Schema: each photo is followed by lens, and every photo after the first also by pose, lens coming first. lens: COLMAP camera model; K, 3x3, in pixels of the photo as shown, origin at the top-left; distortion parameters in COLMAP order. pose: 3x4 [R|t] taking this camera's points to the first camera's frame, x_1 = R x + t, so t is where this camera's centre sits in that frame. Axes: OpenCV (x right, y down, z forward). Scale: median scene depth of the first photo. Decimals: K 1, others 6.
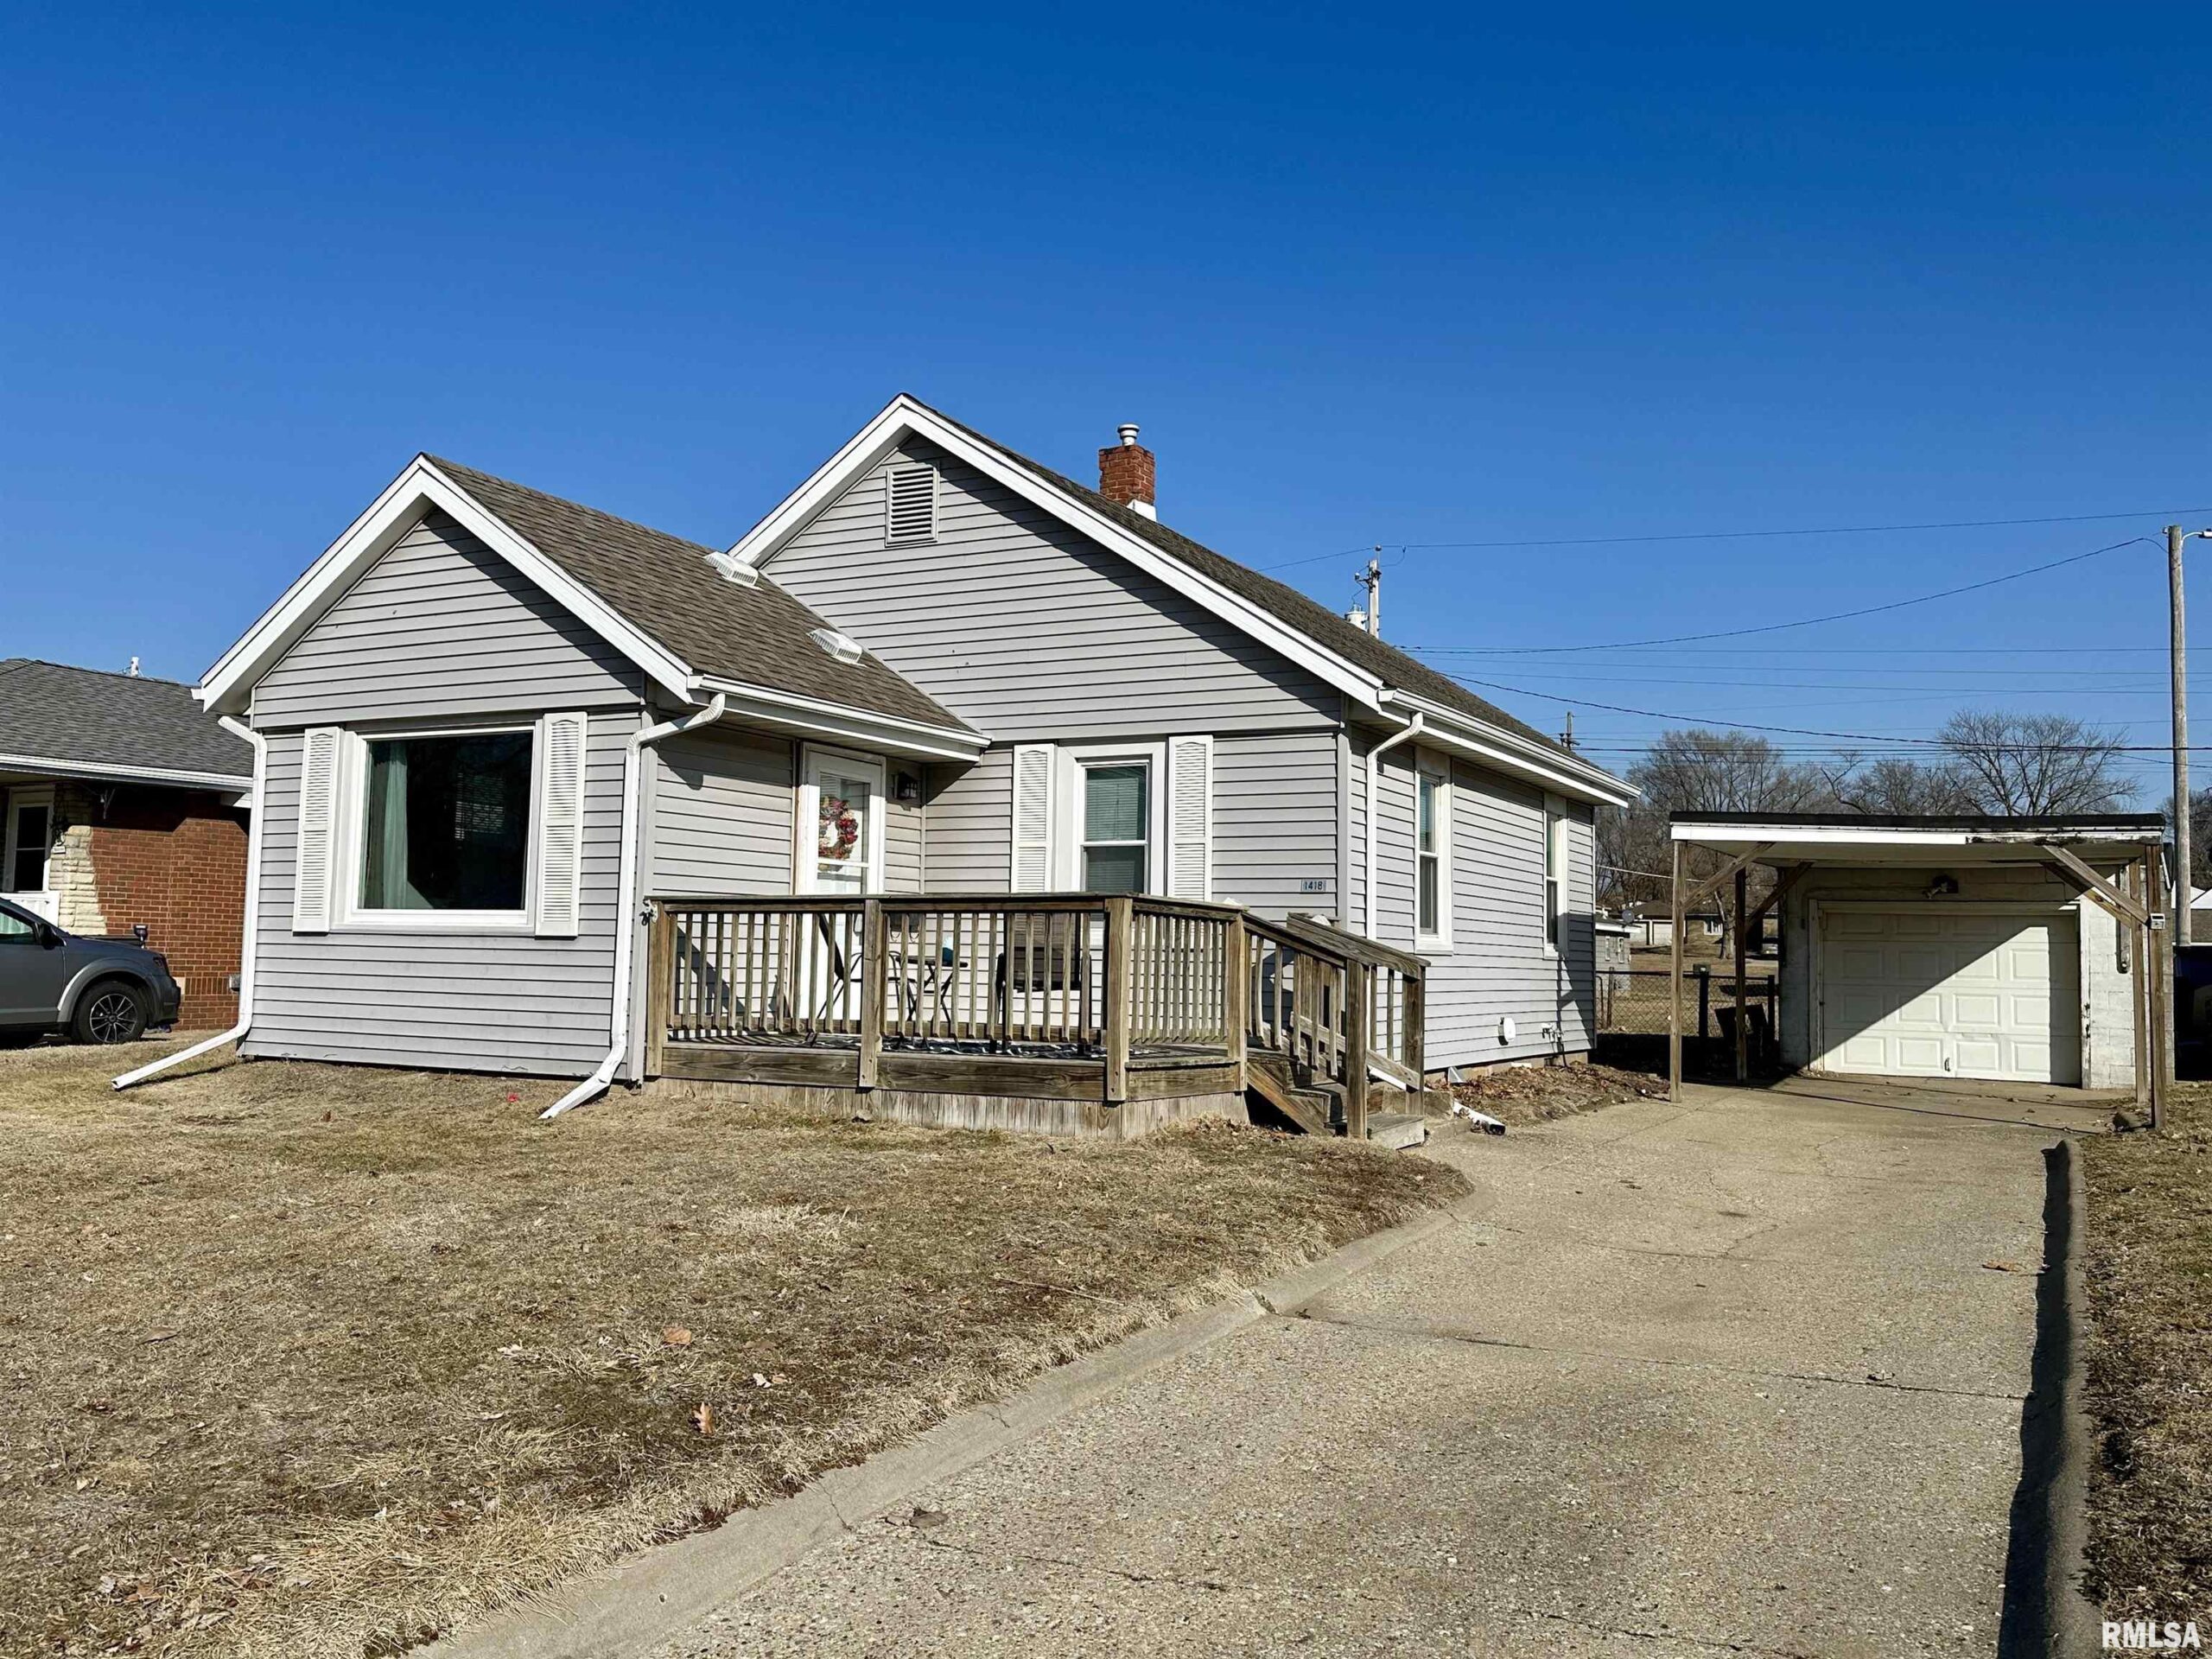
lens RADIAL K [[1745.3, 0, 1108.0], [0, 1745.3, 830.0], [0, 0, 1]] dist [0.081805, -0.002051]
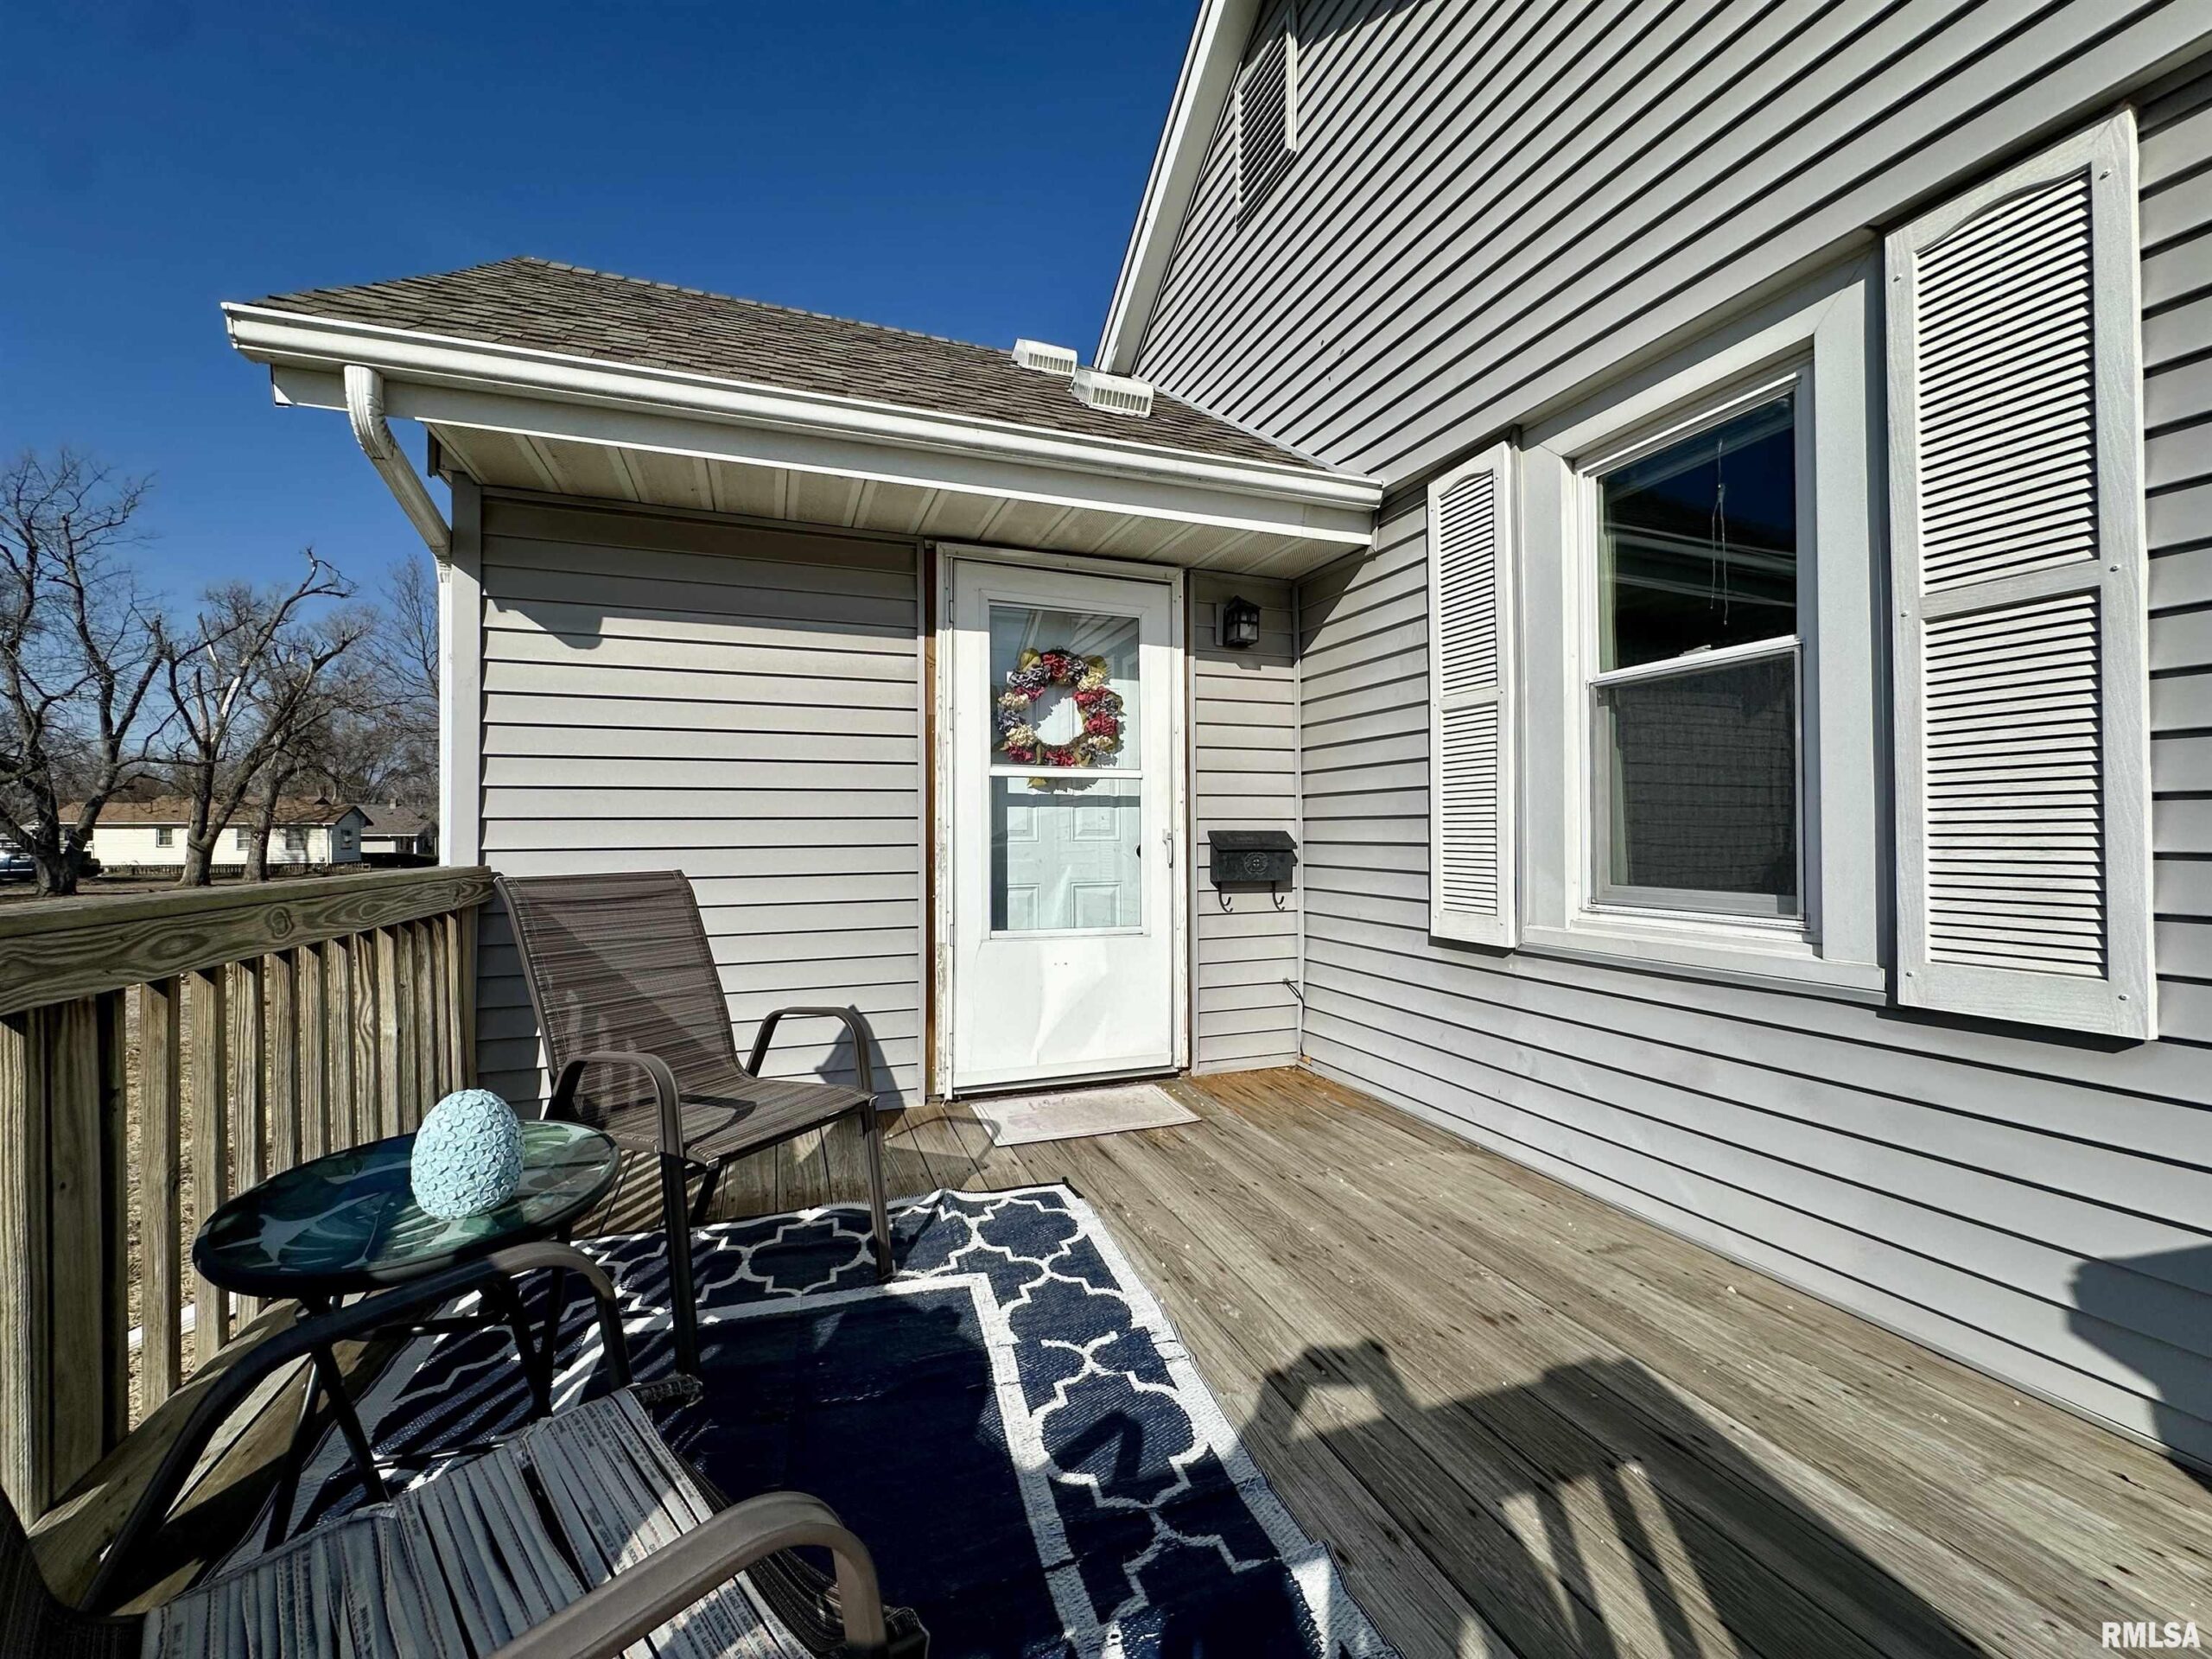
lens RADIAL K [[880.0, 0, 1106.0], [0, 880.0, 829.5], [0, 0, 1]] dist [-0.001471, 0.000303]
pose [[0.758925, -0.026363, -0.650644, 0.029033], [0.069101, 0.996799, 0.040213, 0.025645], [0.647501, -0.075479, 0.758318, 0.802784]]
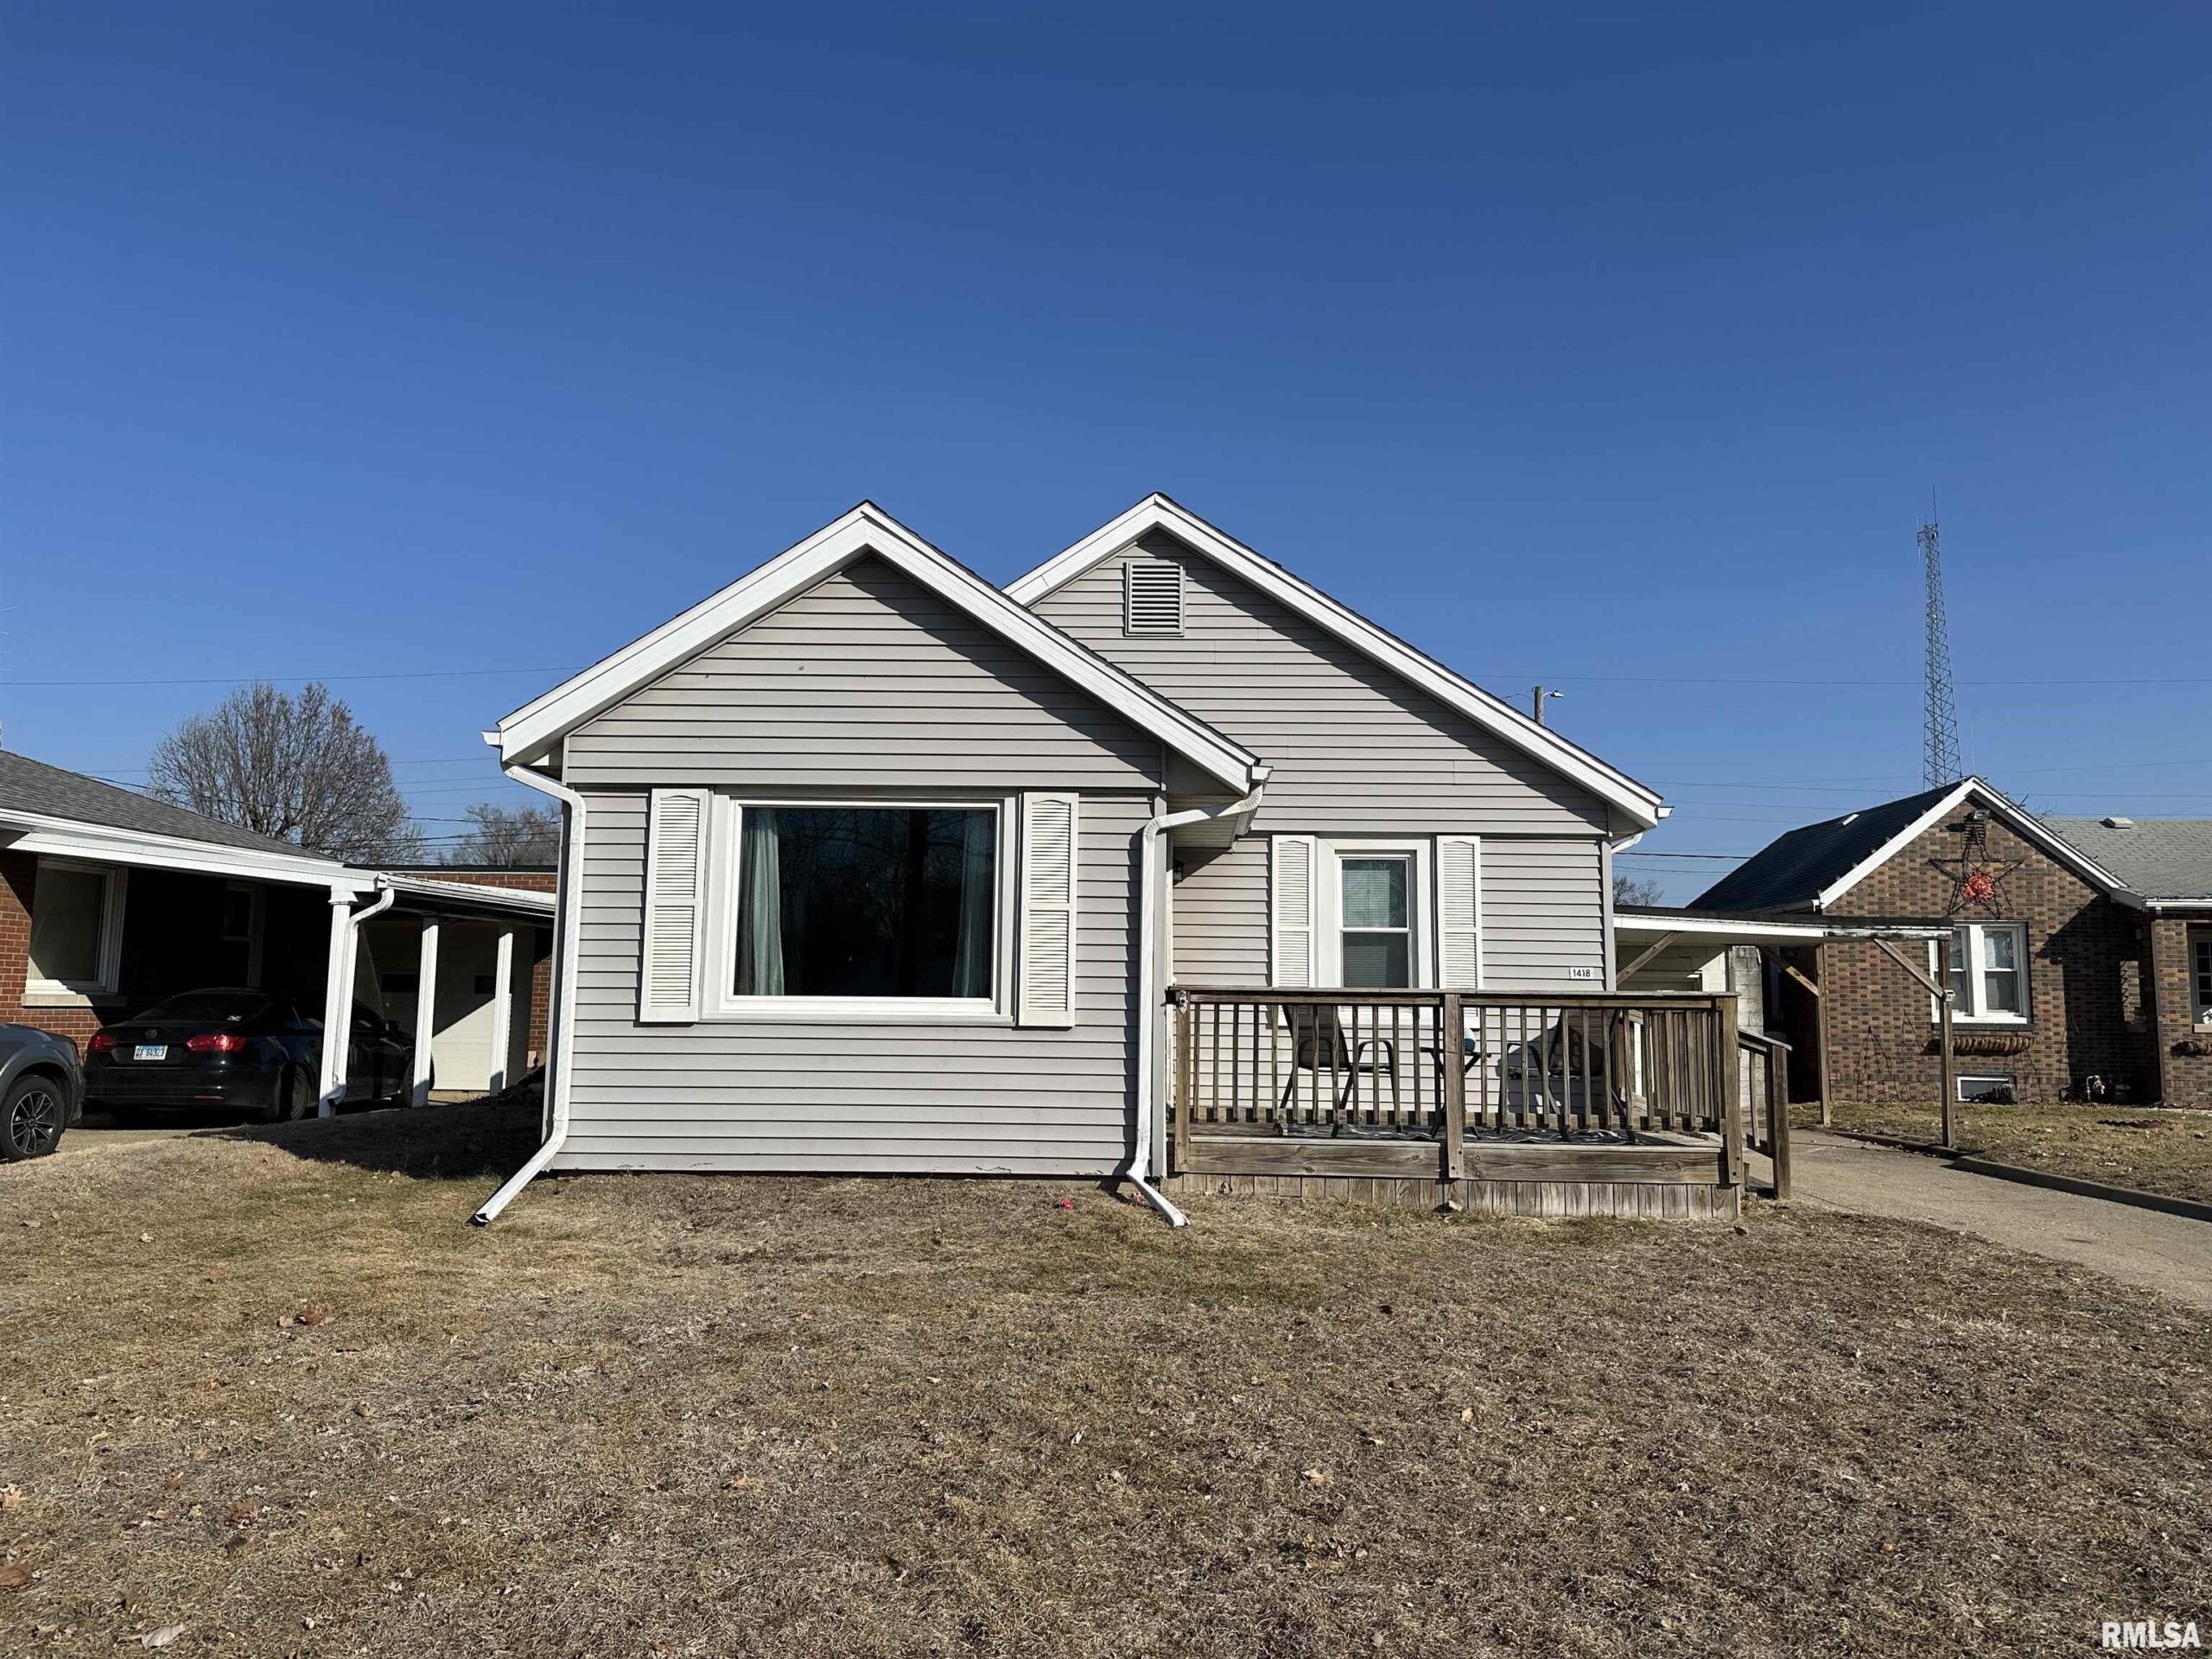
lens RADIAL K [[1538.5, 0, 1106.0], [0, 1538.5, 829.5], [0, 0, 1]] dist [0.182896, -0.349878]
pose [[0.897492, 0.042189, 0.439007, -0.582614], [-0.028345, 0.998874, -0.038045, -0.013736], [-0.440118, 0.021701, 0.897678, 0.207123]]
